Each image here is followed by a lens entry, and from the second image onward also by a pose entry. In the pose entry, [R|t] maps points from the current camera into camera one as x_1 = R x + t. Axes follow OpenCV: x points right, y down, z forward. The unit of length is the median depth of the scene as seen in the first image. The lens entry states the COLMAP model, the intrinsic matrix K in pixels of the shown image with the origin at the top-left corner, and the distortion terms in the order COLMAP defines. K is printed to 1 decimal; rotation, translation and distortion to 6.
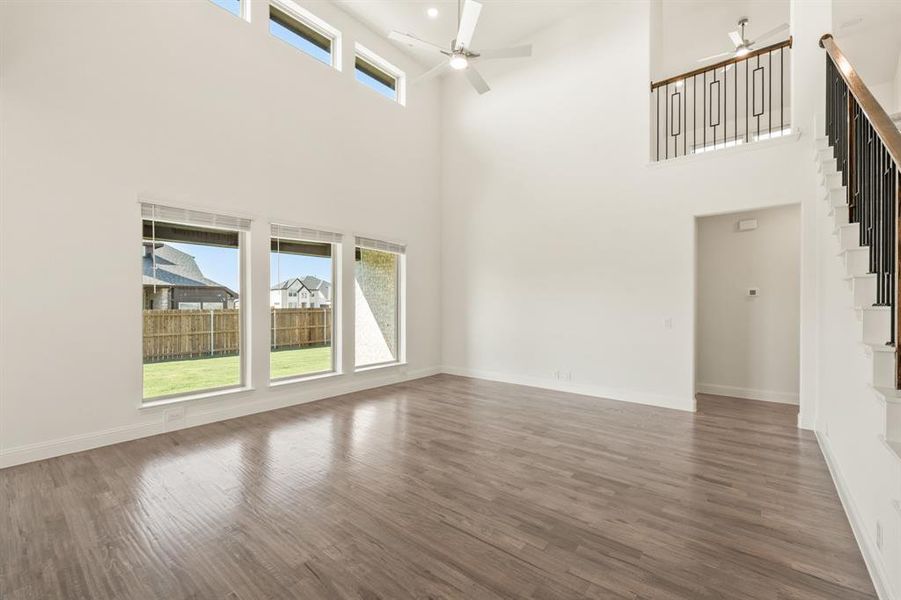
lens RADIAL K [[378.7, 0, 450.5], [0, 378.7, 300.0], [0, 0, 1]] dist [0.000570, -0.000157]
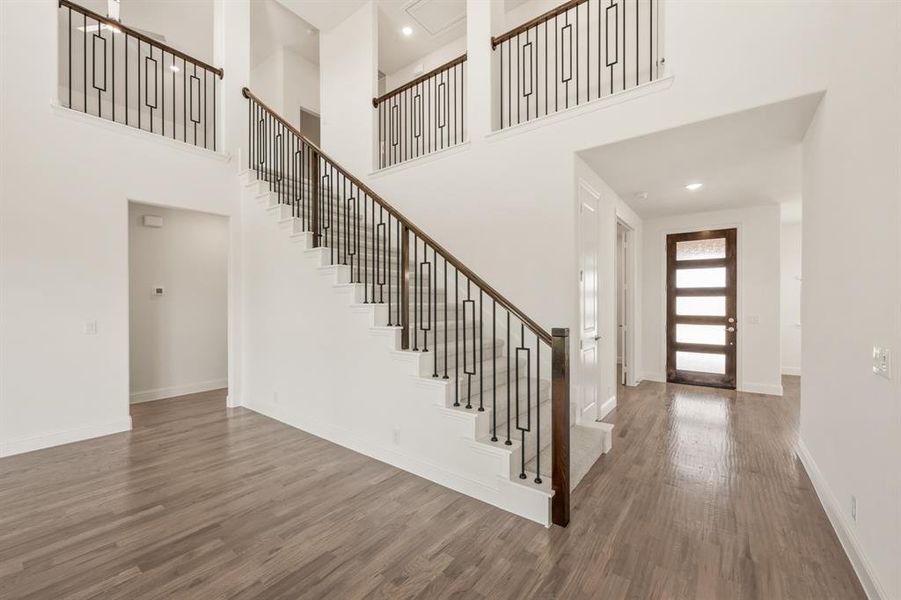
lens RADIAL K [[362.4, 0, 450.5], [0, 362.4, 300.0], [0, 0, 1]] dist [0.000829, 0.000055]
pose [[-0.042323, 0.001121, 0.999103, -0.228781], [-0.006679, 0.999977, -0.001405, 0.000173], [-0.999082, -0.006732, -0.042315, 0.355314]]
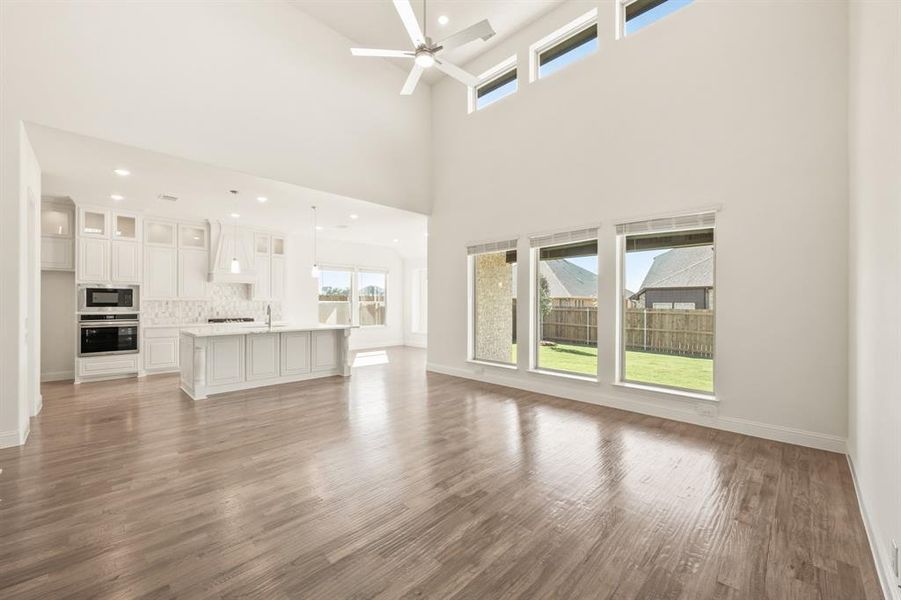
lens RADIAL K [[354.1, 0, 450.5], [0, 354.1, 300.0], [0, 0, 1]] dist [-0.001062, -0.000013]
pose [[-0.086726, -0.009797, -0.996184, 0.794633], [0.007339, 0.999918, -0.010473, 0.009293], [0.996205, -0.008219, -0.086647, 0.977621]]
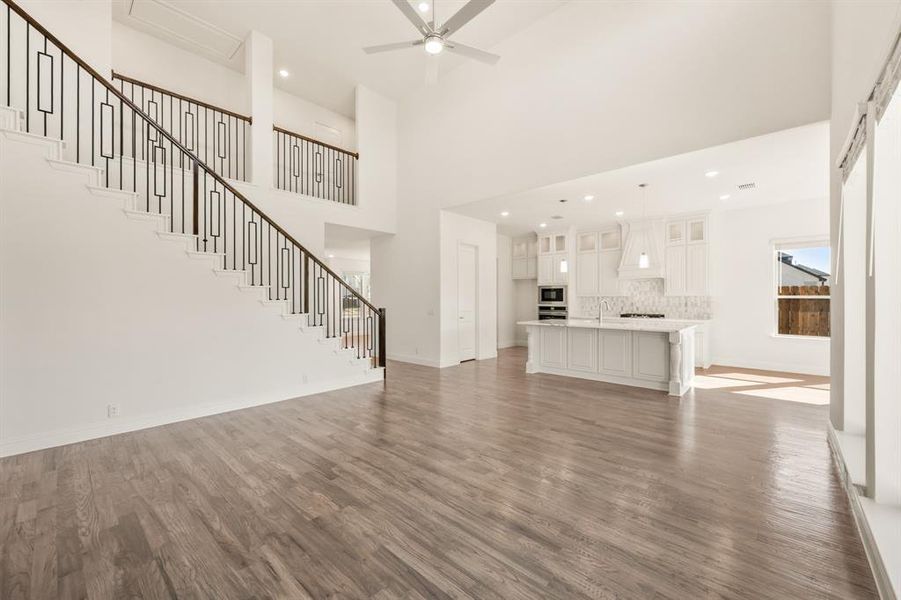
lens RADIAL K [[362.4, 0, 450.5], [0, 362.4, 300.0], [0, 0, 1]] dist [0.000829, 0.000055]
pose [[-0.998919, 0.001001, 0.046469, -0.050395], [0.000779, 0.999988, -0.004797, 0.014117], [-0.046473, -0.004755, -0.998908, 1.619562]]
